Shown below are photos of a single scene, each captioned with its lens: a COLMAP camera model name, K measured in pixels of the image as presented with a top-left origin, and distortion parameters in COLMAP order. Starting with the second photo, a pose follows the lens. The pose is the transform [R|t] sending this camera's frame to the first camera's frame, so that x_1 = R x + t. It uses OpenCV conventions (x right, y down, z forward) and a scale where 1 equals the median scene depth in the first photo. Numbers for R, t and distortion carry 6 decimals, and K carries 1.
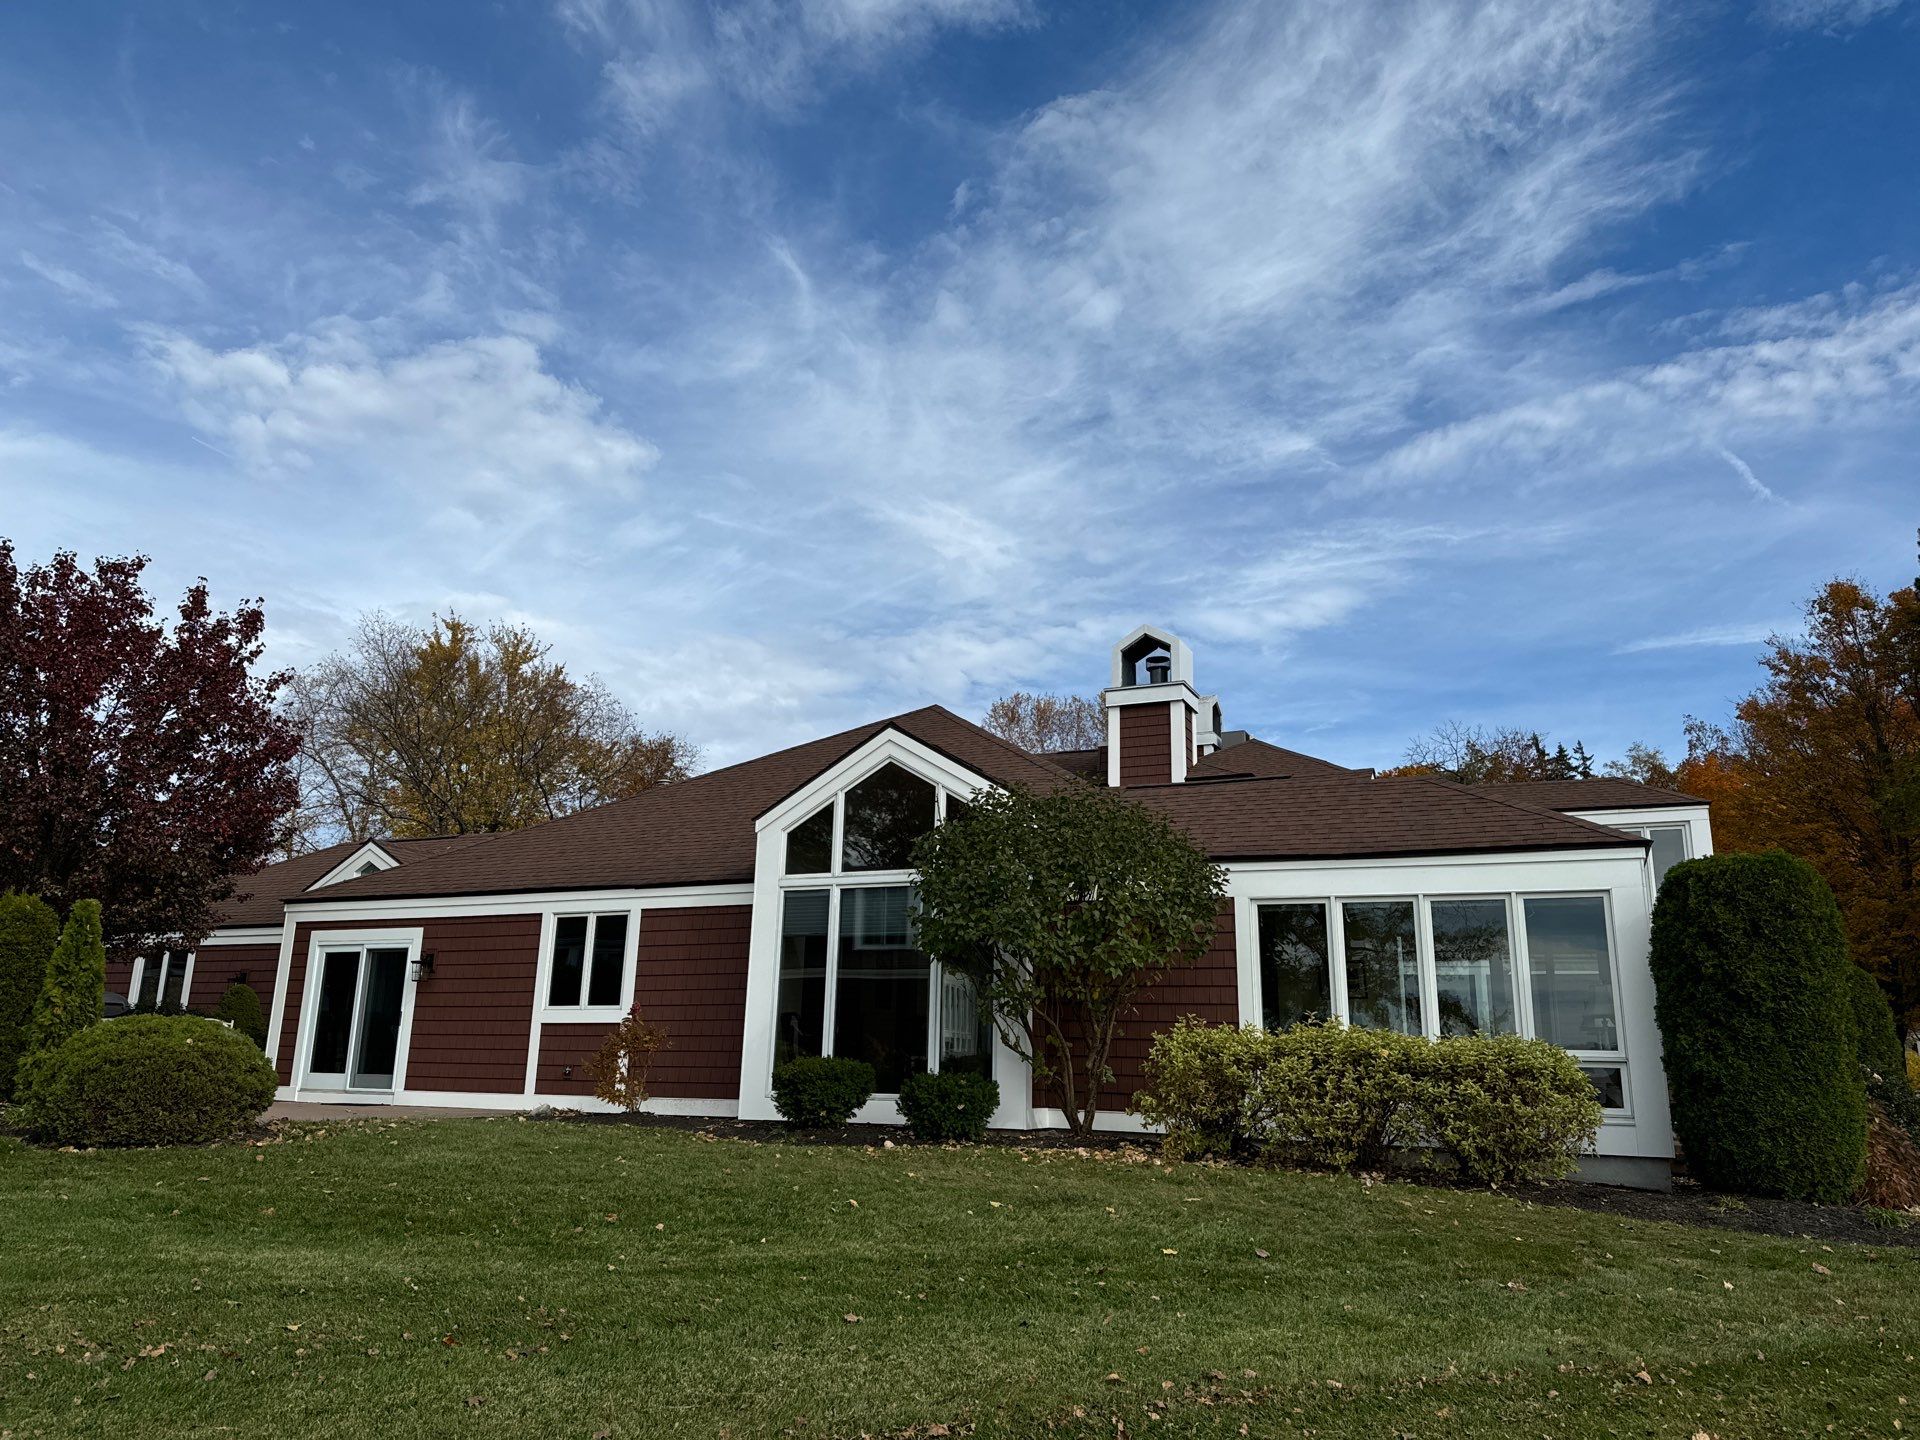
lens RADIAL K [[1264.1, 0, 955.0], [0, 1264.1, 714.0], [0, 0, 1]] dist [-0.018329, -0.006345]
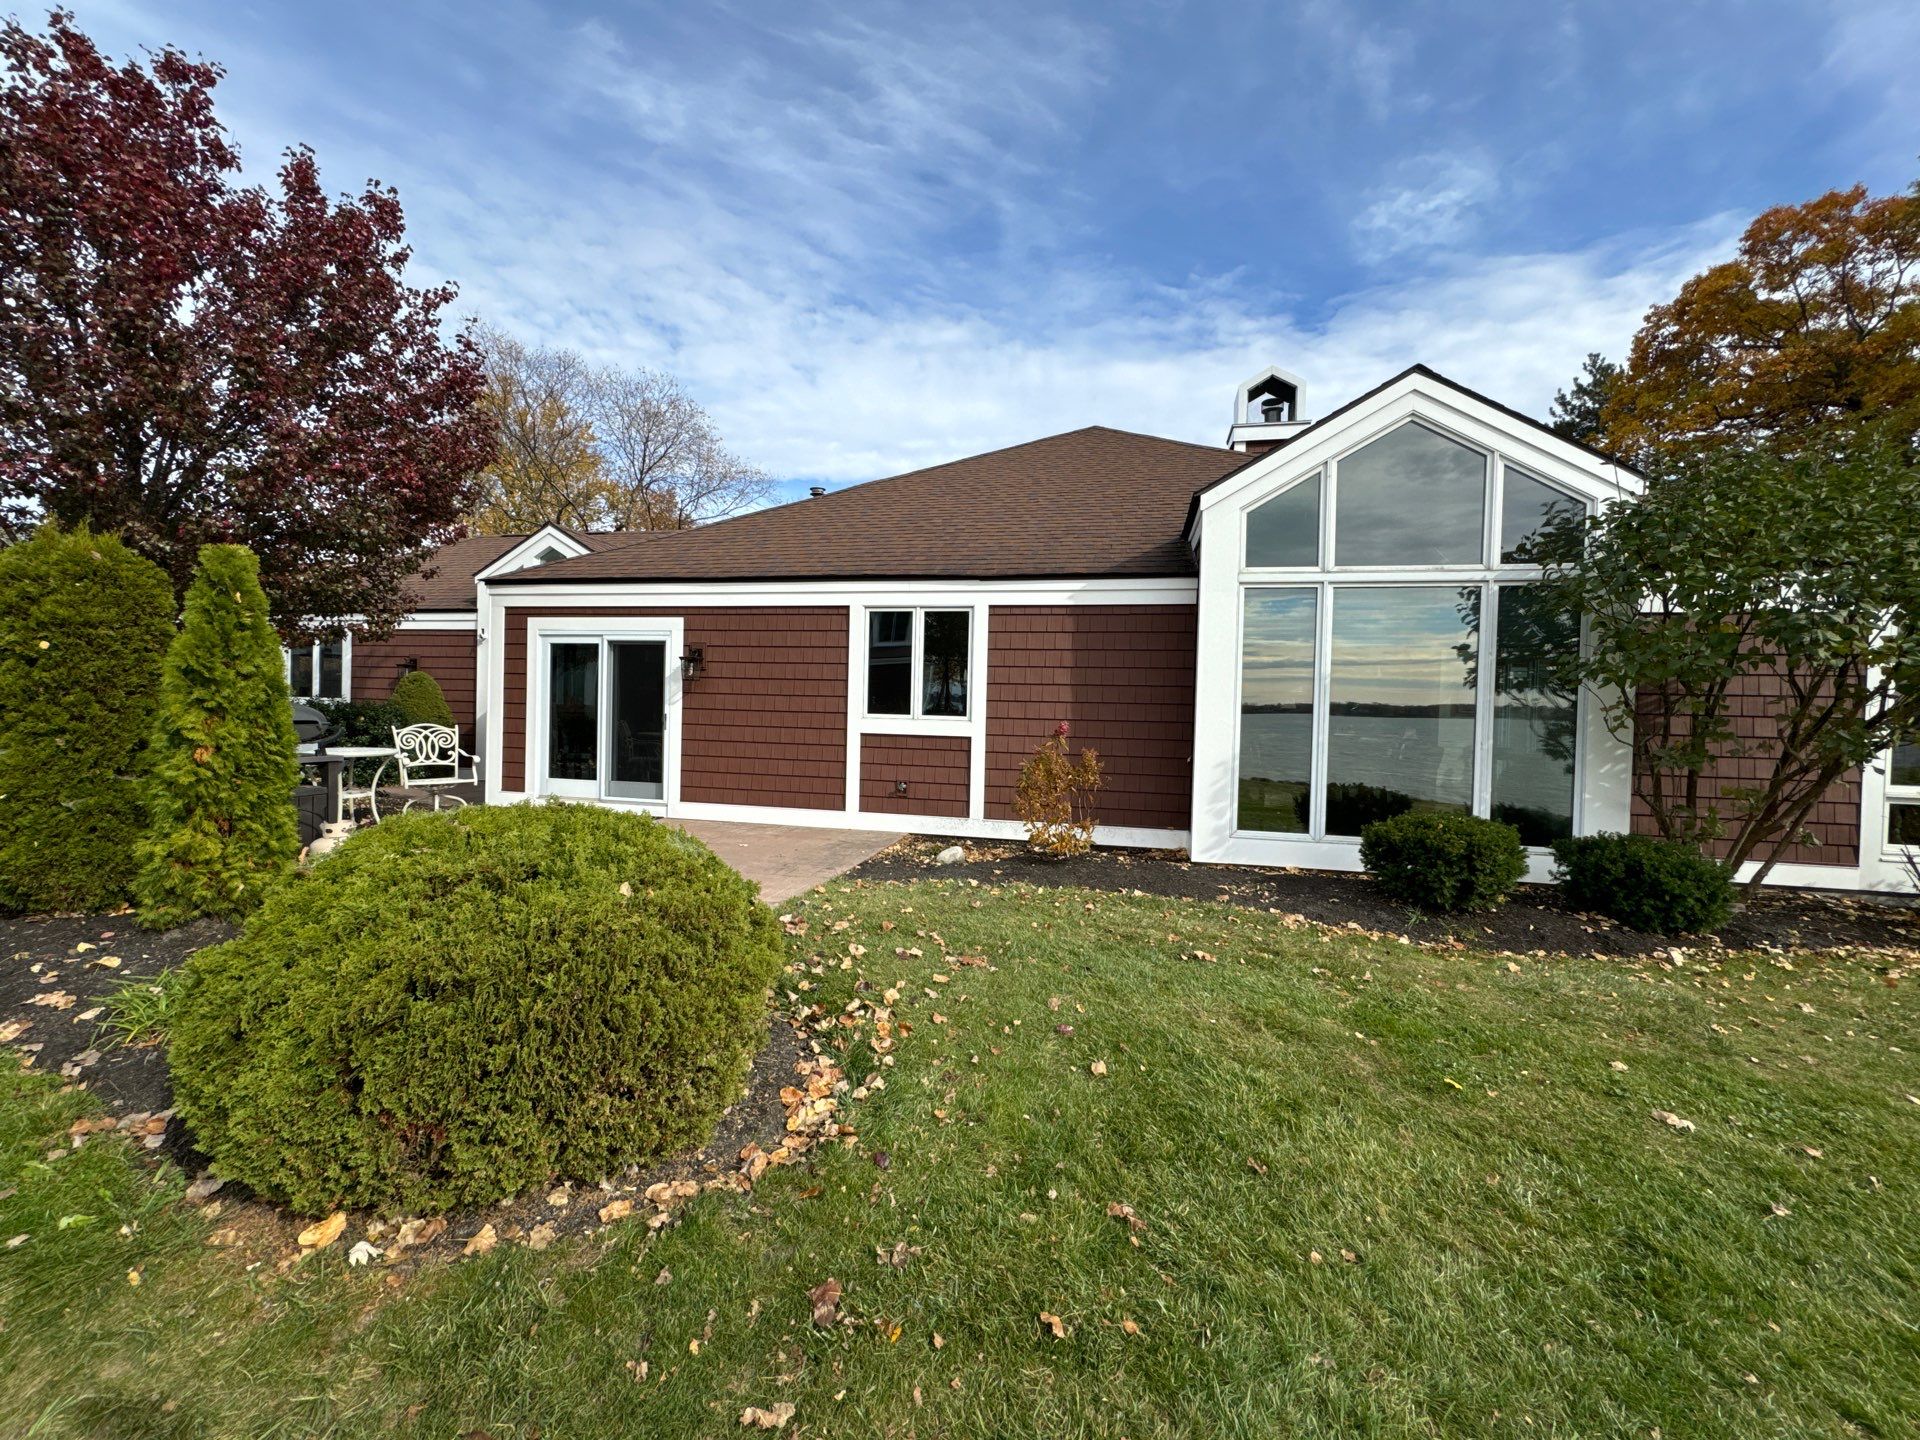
lens RADIAL K [[764.9, 0, 958.1], [0, 764.9, 725.0], [0, 0, 1]] dist [0.001018, -0.000916]
pose [[0.985002, 0.011881, 0.172131, -0.346974], [-0.060313, 0.958400, 0.278982, 0.088172], [-0.161656, -0.285180, 0.944743, 0.486869]]
